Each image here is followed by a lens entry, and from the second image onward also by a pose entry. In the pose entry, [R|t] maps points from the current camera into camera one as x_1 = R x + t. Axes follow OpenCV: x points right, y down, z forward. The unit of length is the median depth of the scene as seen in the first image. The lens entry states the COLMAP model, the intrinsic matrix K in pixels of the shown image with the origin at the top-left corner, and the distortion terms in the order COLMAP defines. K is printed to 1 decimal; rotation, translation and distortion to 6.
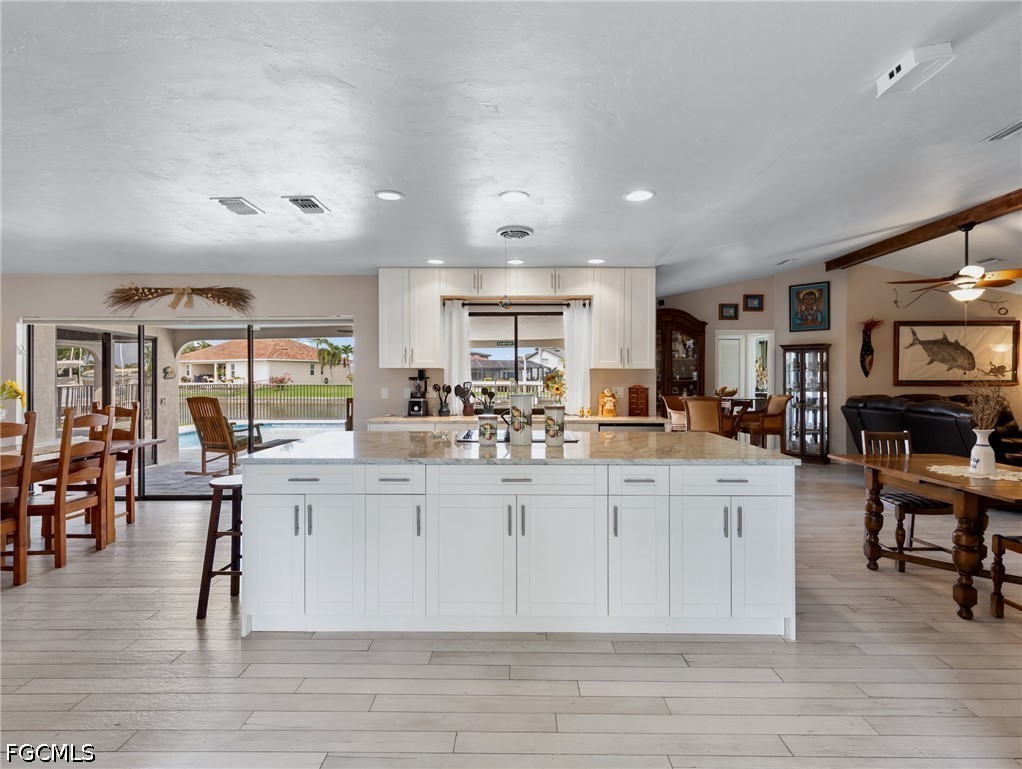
lens RADIAL K [[525.3, 0, 512.8], [0, 525.3, 380.8], [0, 0, 1]] dist [0.002894, 0.001198]
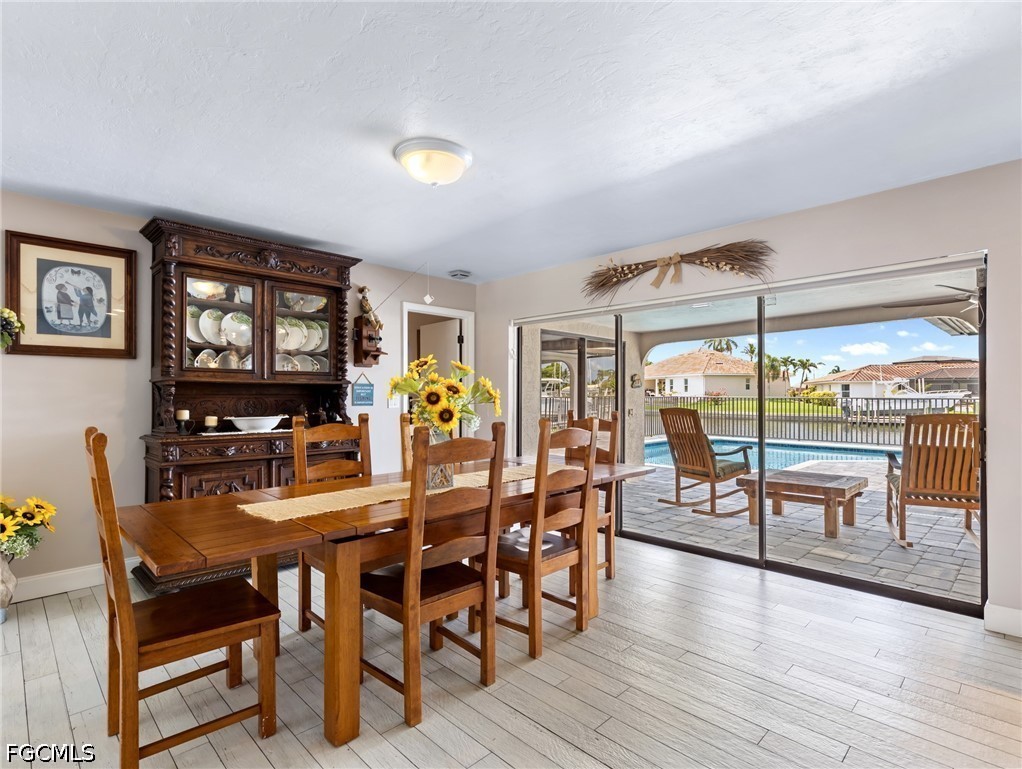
lens RADIAL K [[516.0, 0, 513.7], [0, 516.0, 389.2], [0, 0, 1]] dist [0.007239, -0.000620]
pose [[0.711401, -0.005606, -0.702764, -0.210741], [-0.003605, 0.999926, -0.011627, 0.011797], [0.702777, 0.010805, 0.711329, 0.259213]]
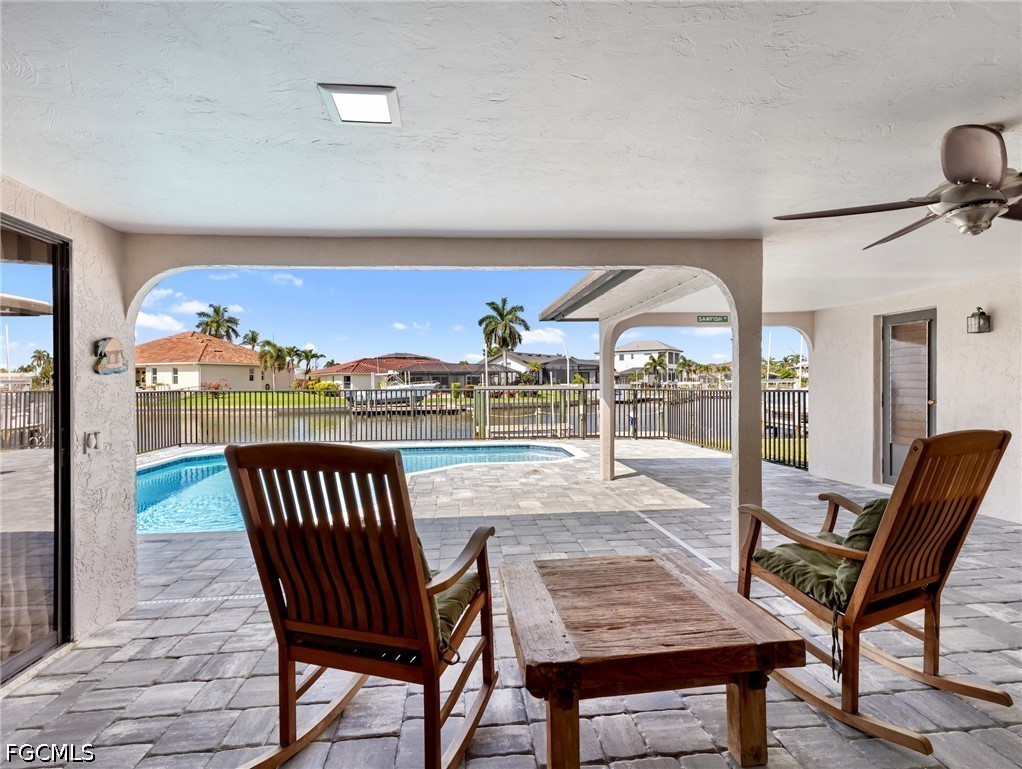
lens RADIAL K [[516.0, 0, 513.7], [0, 516.0, 389.2], [0, 0, 1]] dist [0.007239, -0.000620]
pose [[0.991855, -0.006243, 0.127220, -0.514878], [0.005510, 0.999966, 0.006117, 0.006541], [-0.127254, -0.005366, 0.991856, 0.748376]]
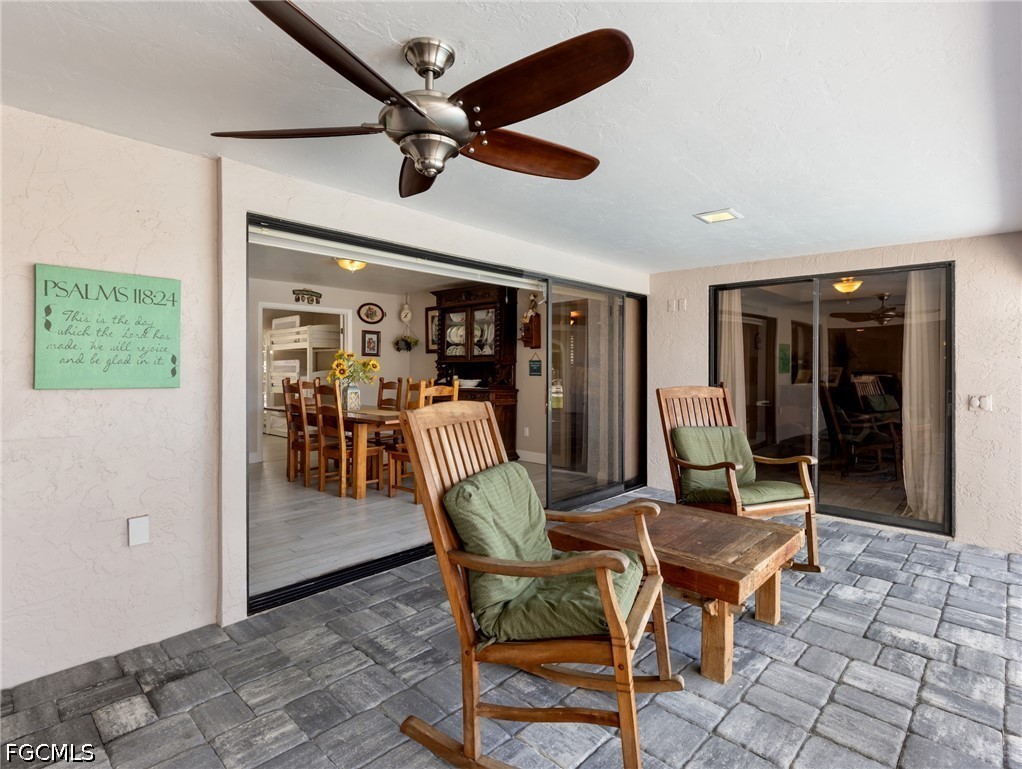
lens RADIAL K [[525.5, 0, 510.3], [0, 525.5, 369.0], [0, 0, 1]] dist [0.010506, 0.000546]
pose [[-0.684622, 0.000886, -0.728898, -0.089390], [-0.000250, 0.999999, 0.001450, 0.011942], [0.728898, 0.001175, -0.684621, 1.174498]]
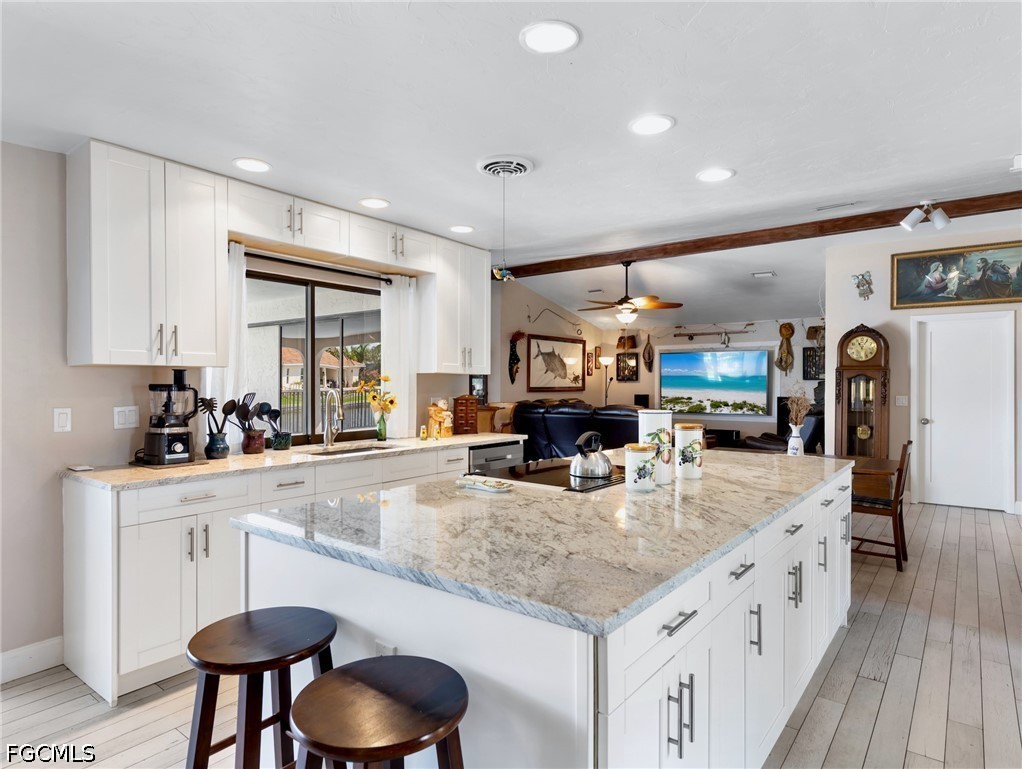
lens RADIAL K [[592.7, 0, 516.1], [0, 592.7, 387.9], [0, 0, 1]] dist [-0.000703, -0.000311]
pose [[0.600470, -0.003721, 0.799639, -0.314557], [0.002289, 0.999993, 0.002935, -0.003337], [-0.799644, 0.000068, 0.600474, 0.291698]]
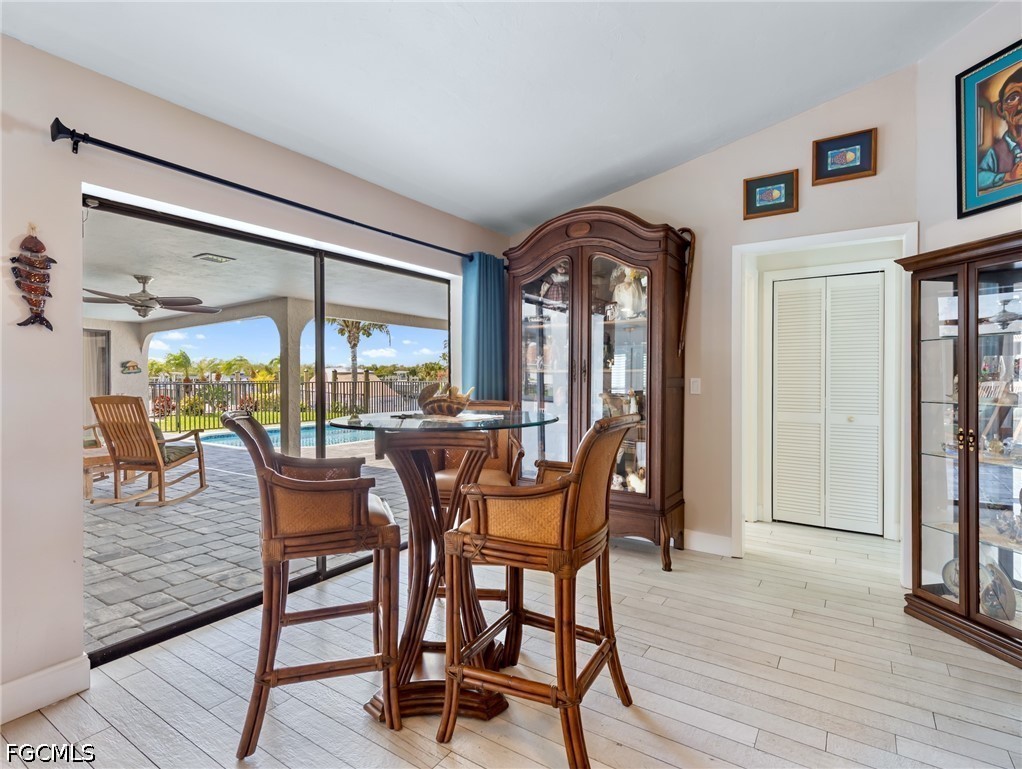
lens RADIAL K [[519.0, 0, 516.1], [0, 519.0, 379.6], [0, 0, 1]] dist [0.005681, -0.000436]
pose [[0.839187, 0.001107, -0.543842, 0.551385], [-0.001534, 0.999999, -0.000331, 0.008004], [0.543841, 0.001112, 0.839188, 0.680382]]
